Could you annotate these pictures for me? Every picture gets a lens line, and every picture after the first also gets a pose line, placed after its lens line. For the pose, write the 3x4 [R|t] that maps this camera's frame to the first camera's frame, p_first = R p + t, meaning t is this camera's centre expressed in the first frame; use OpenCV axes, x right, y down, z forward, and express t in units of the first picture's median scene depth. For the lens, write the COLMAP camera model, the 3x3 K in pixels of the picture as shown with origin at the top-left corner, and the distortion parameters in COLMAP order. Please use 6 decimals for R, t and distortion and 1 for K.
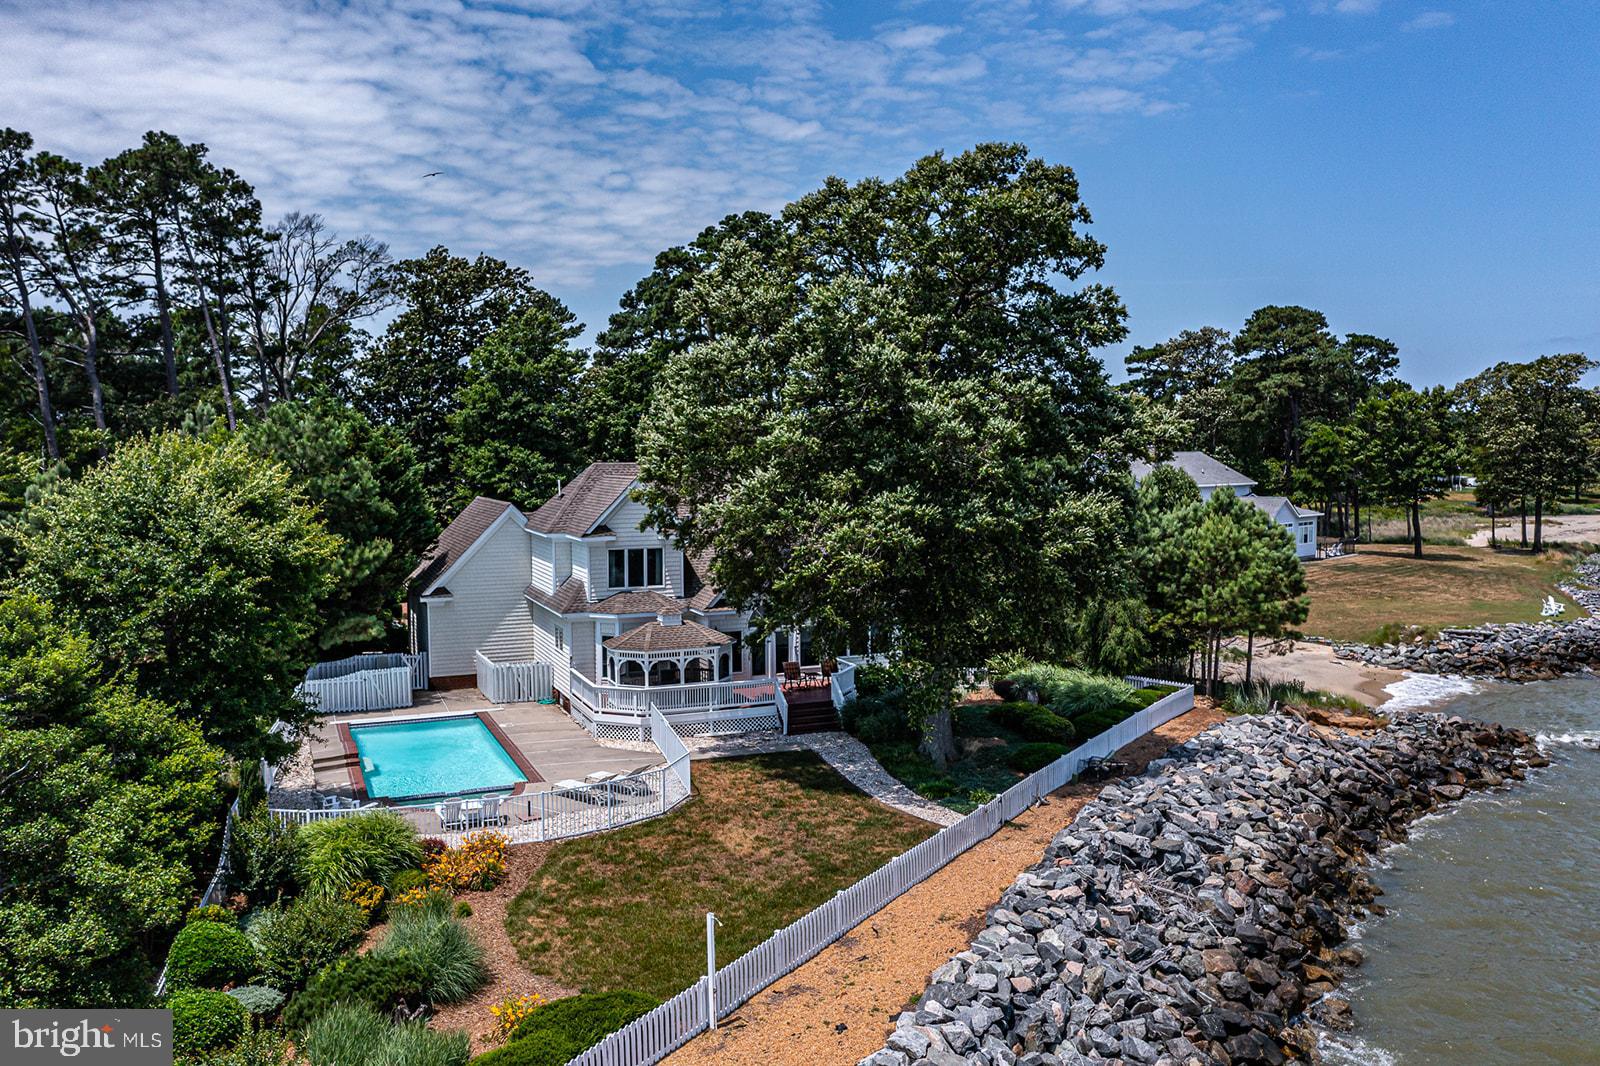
lens RADIAL K [[1270.3, 0, 796.9], [0, 1270.3, 533.4], [0, 0, 1]] dist [-0.017483, 0.009211]
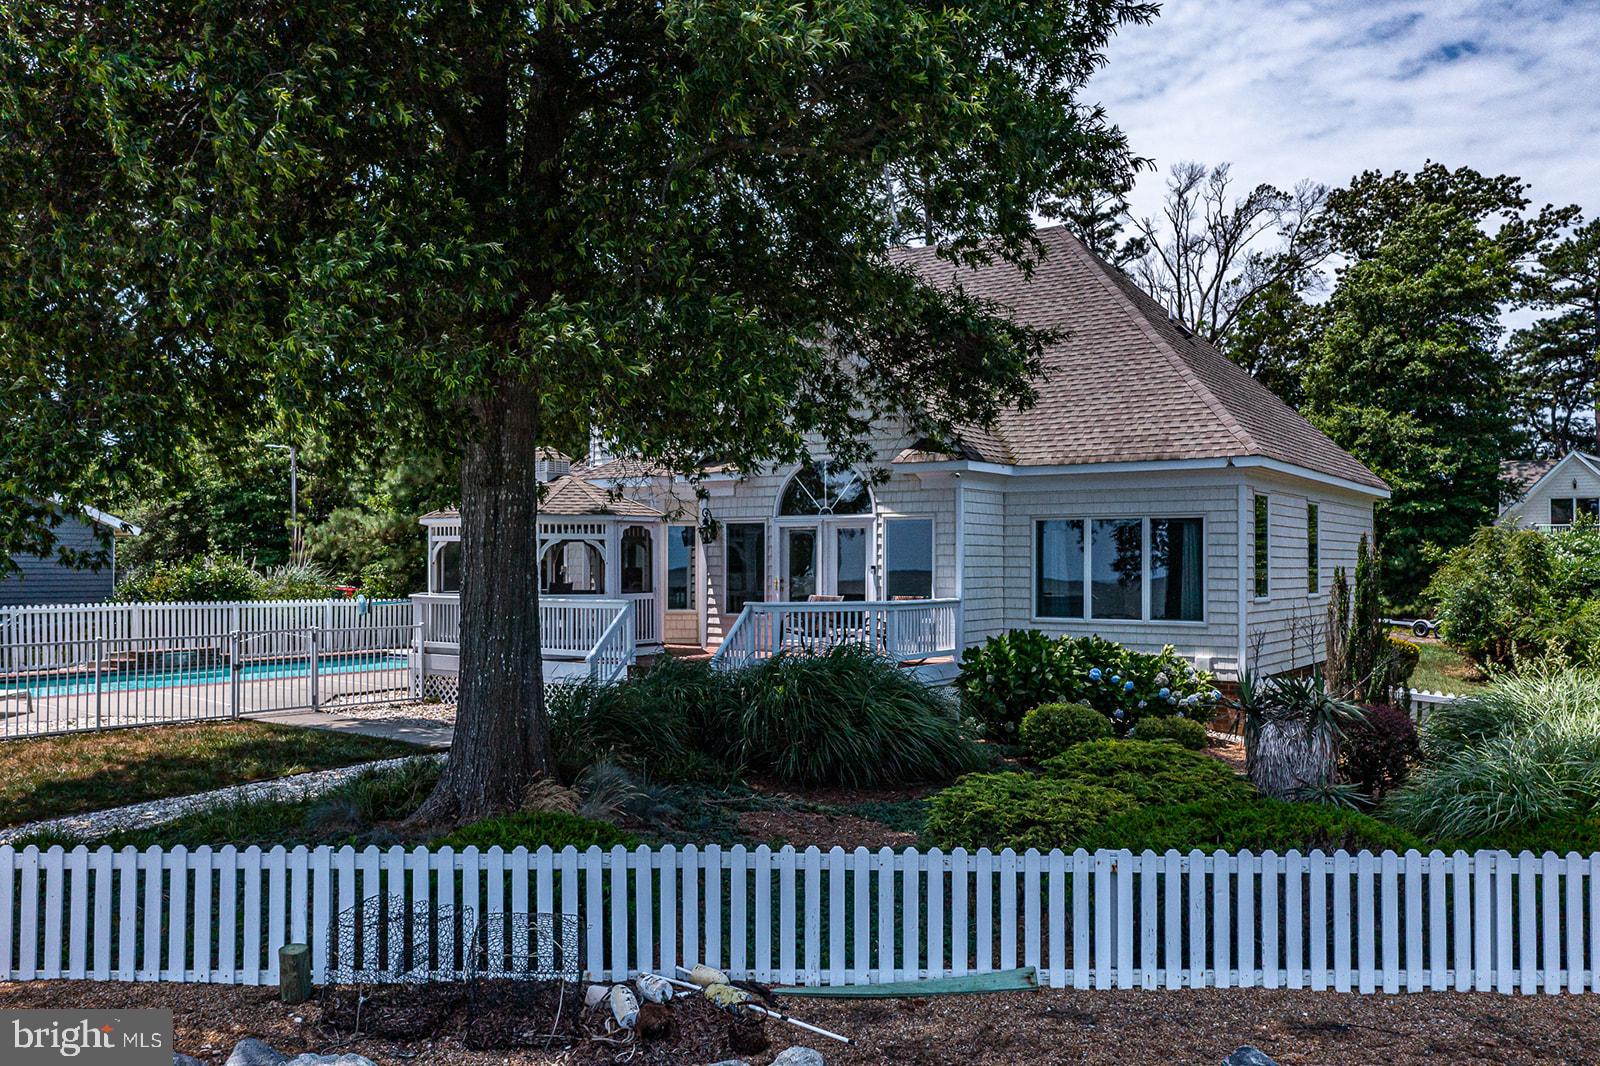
lens RADIAL K [[1278.6, 0, 800.0], [0, 1278.6, 533.0], [0, 0, 1]] dist [-0.013448, 0.007666]
pose [[0.542312, -0.014998, -0.840043, 0.334848], [-0.062911, 0.996309, -0.058402, 0.103363], [0.837819, 0.084520, 0.539367, 0.747781]]
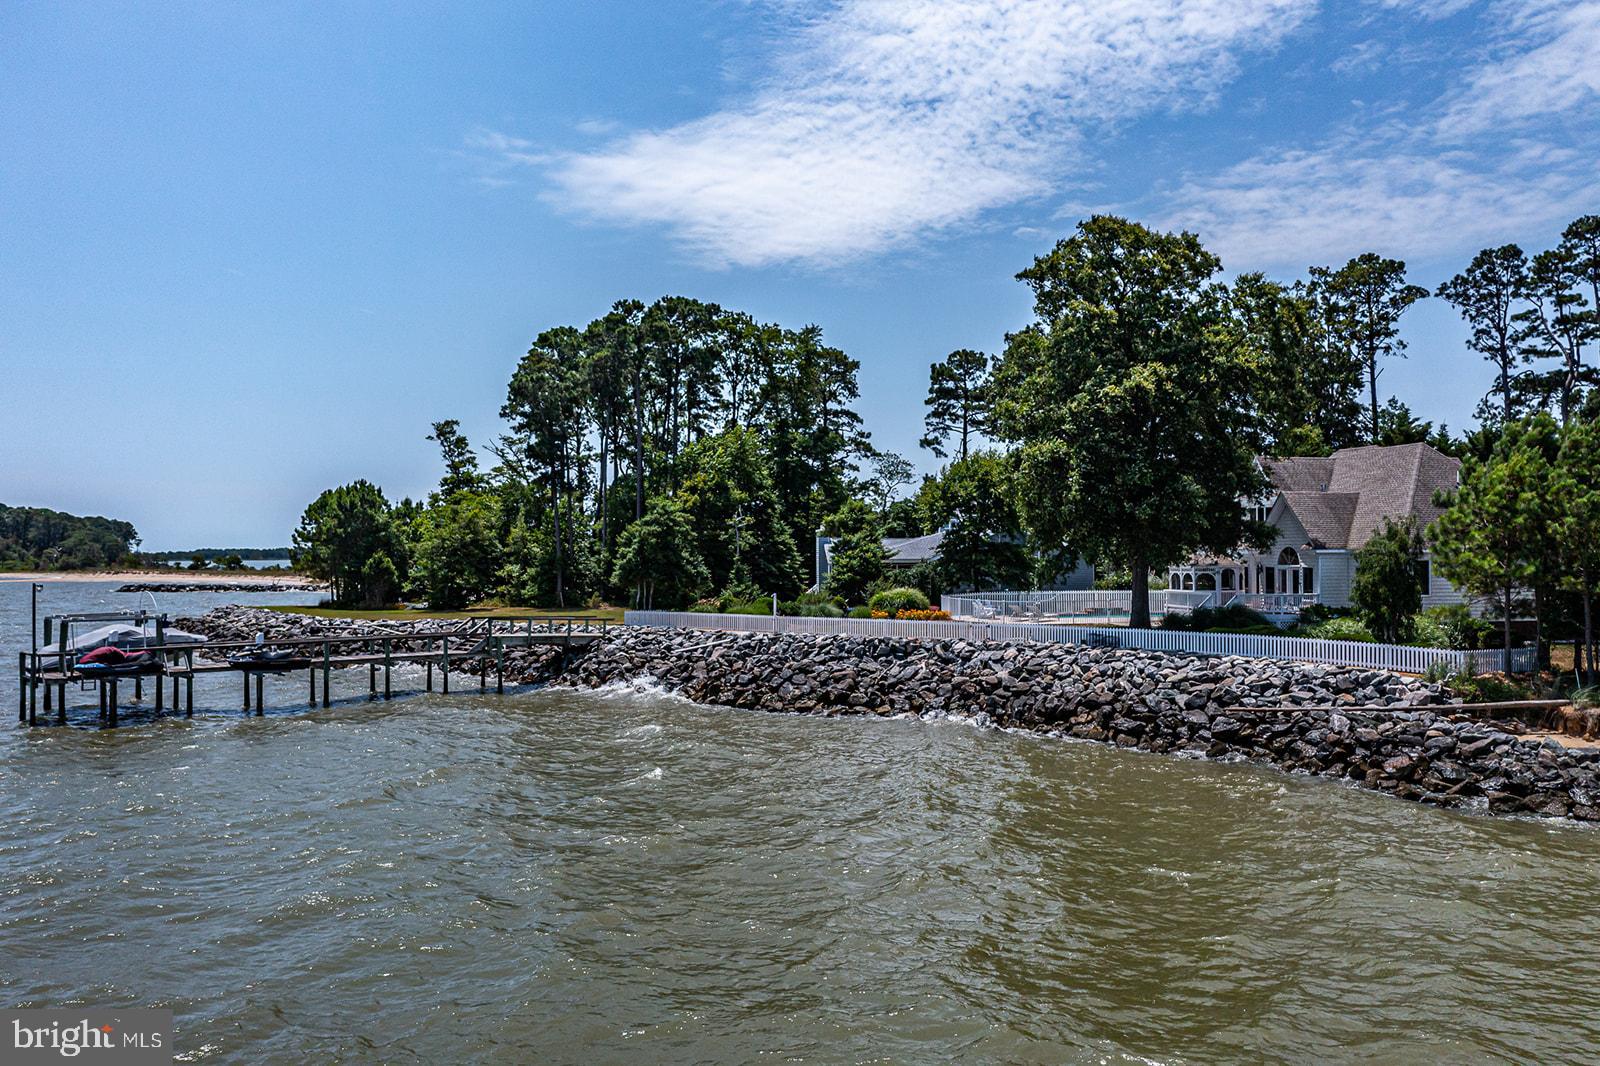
lens RADIAL K [[1286.3, 0, 798.2], [0, 1286.3, 507.5], [0, 0, 1]] dist [-0.007422, -0.047786]
pose [[-0.197128, -0.028825, -0.979954, 1.343325], [-0.063796, 0.997826, -0.016518, 0.067007], [0.978300, 0.059261, -0.198539, 0.755515]]
